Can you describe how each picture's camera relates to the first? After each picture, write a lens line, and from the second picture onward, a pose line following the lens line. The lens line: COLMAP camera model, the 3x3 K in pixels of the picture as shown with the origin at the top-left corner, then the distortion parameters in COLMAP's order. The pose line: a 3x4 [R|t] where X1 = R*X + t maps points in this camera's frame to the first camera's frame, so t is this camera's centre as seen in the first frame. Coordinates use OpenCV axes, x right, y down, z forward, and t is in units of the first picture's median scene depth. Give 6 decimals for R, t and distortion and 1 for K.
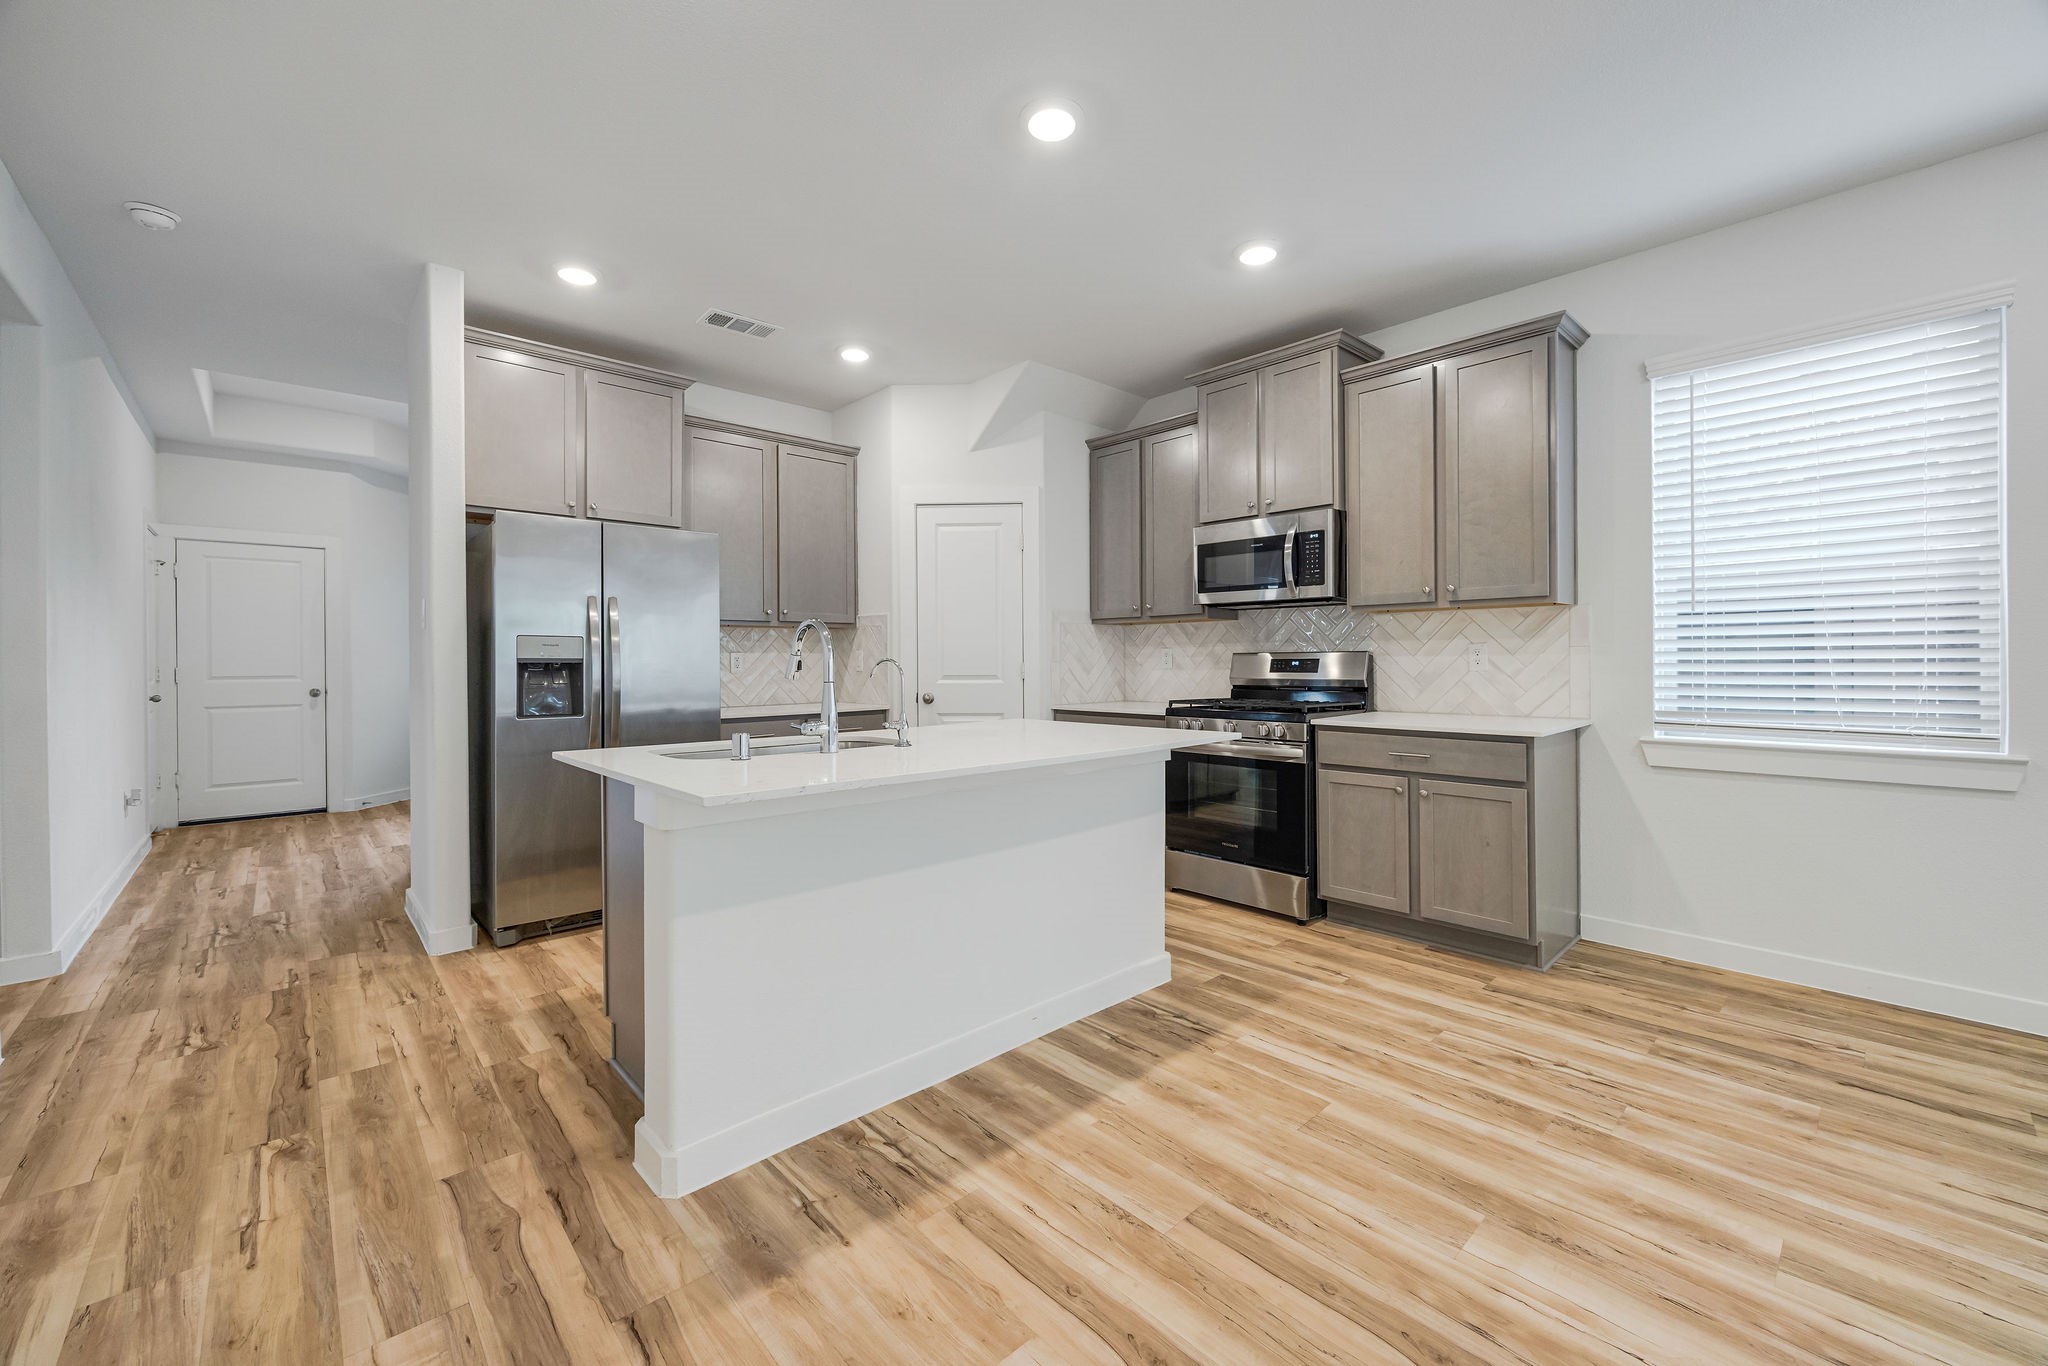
lens RADIAL K [[806.1, 0, 1028.4], [0, 806.1, 677.6], [0, 0, 1]] dist [-0.002094, 0.000153]
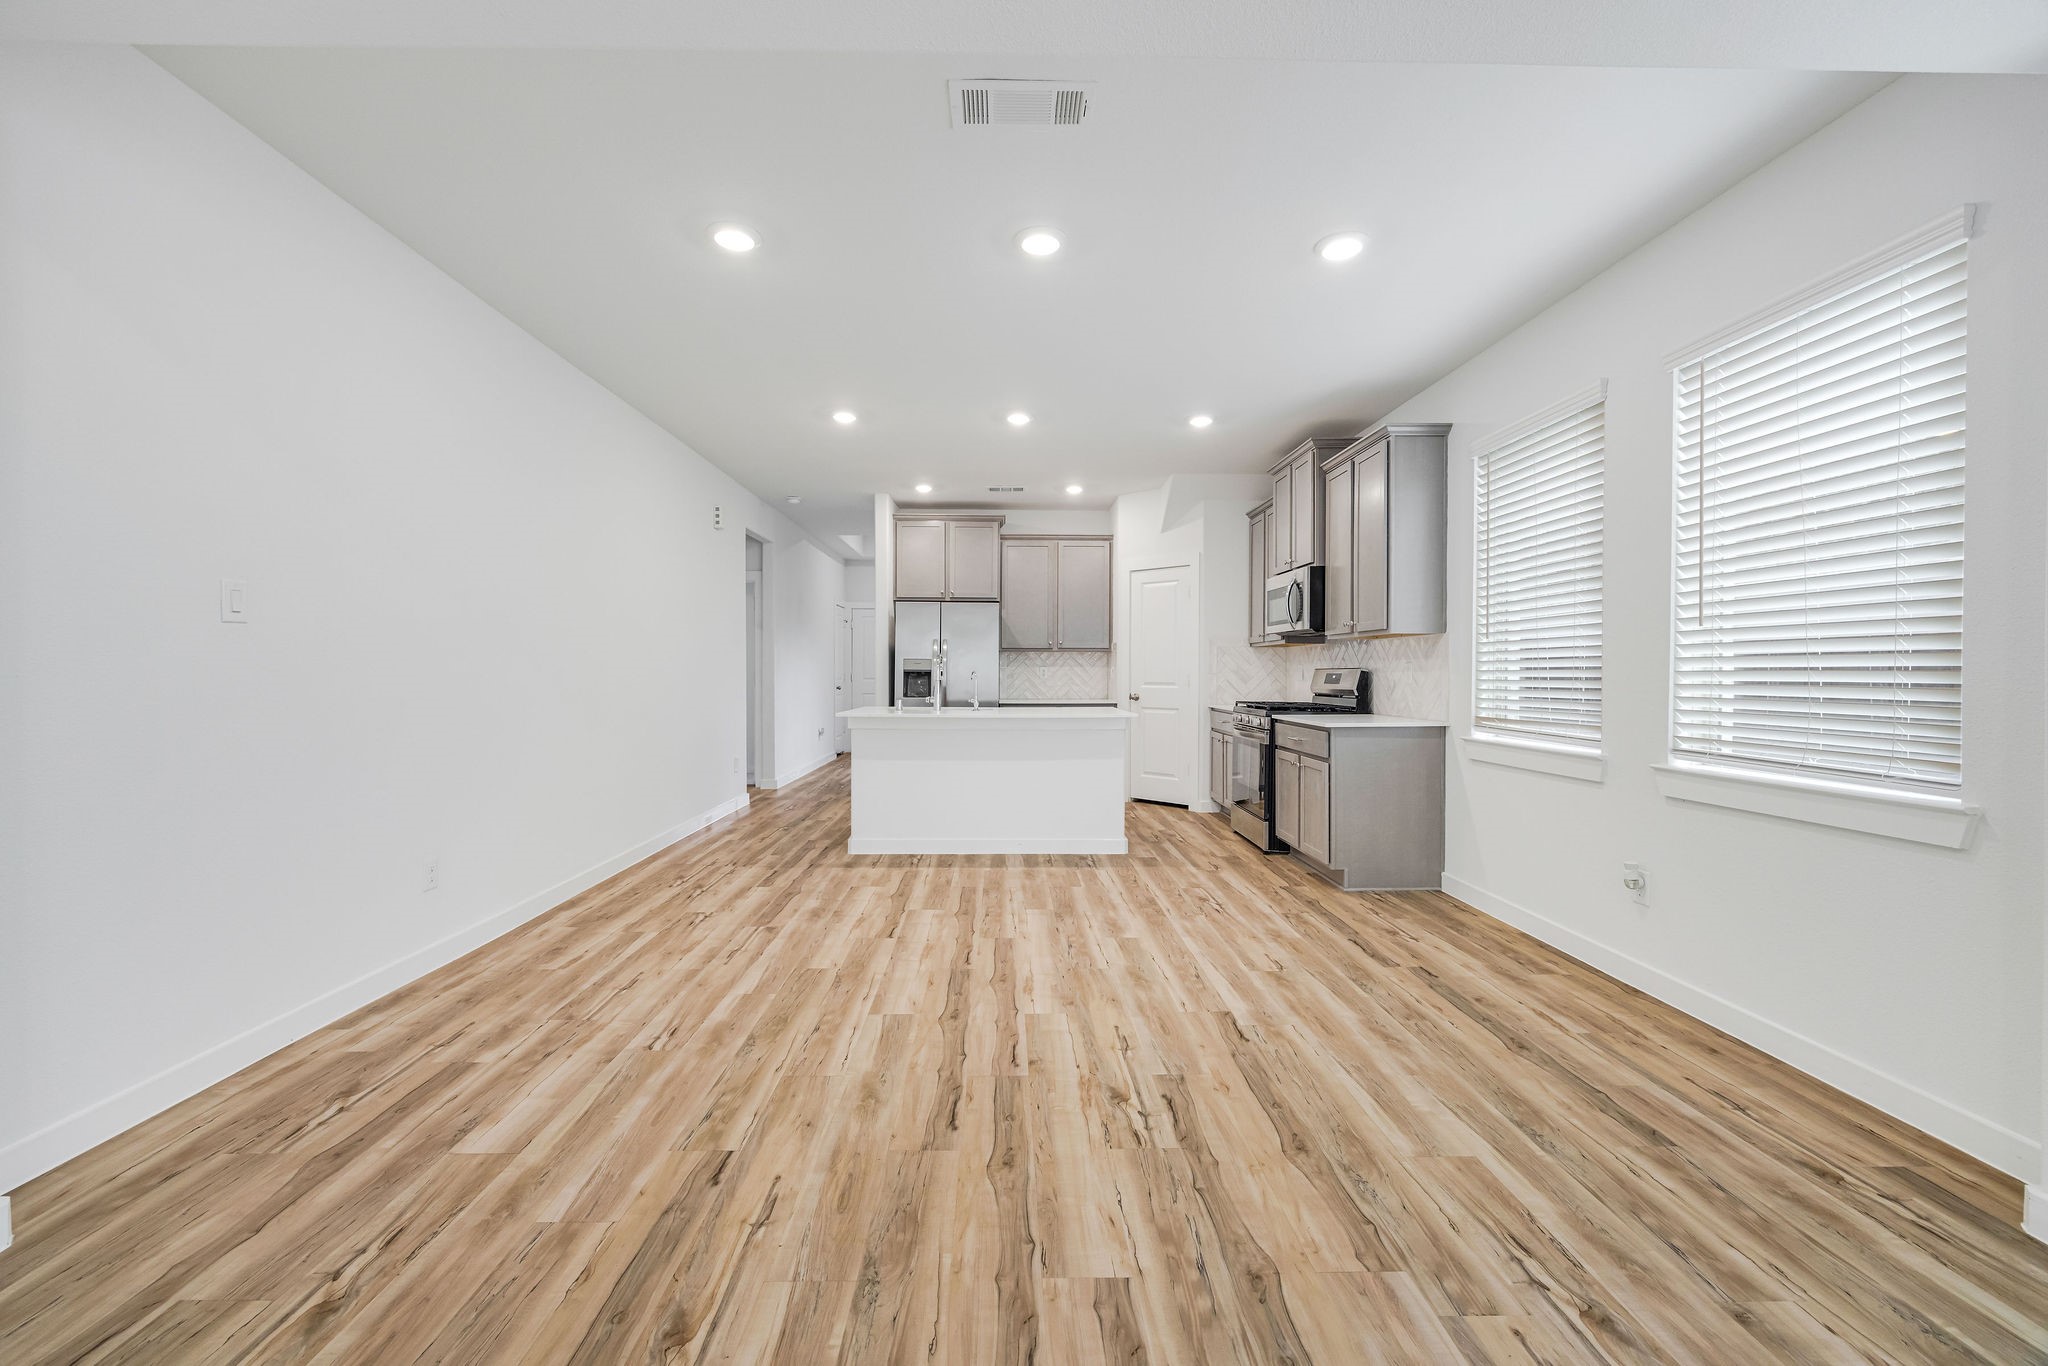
lens RADIAL K [[806.1, 0, 1013.4], [0, 806.1, 681.9], [0, 0, 1]] dist [-0.002094, 0.000153]
pose [[0.752867, 0.015737, -0.657985, 0.956579], [-0.022587, 0.999743, -0.001933, 0.006426], [0.657785, 0.016317, 0.753029, -0.405078]]
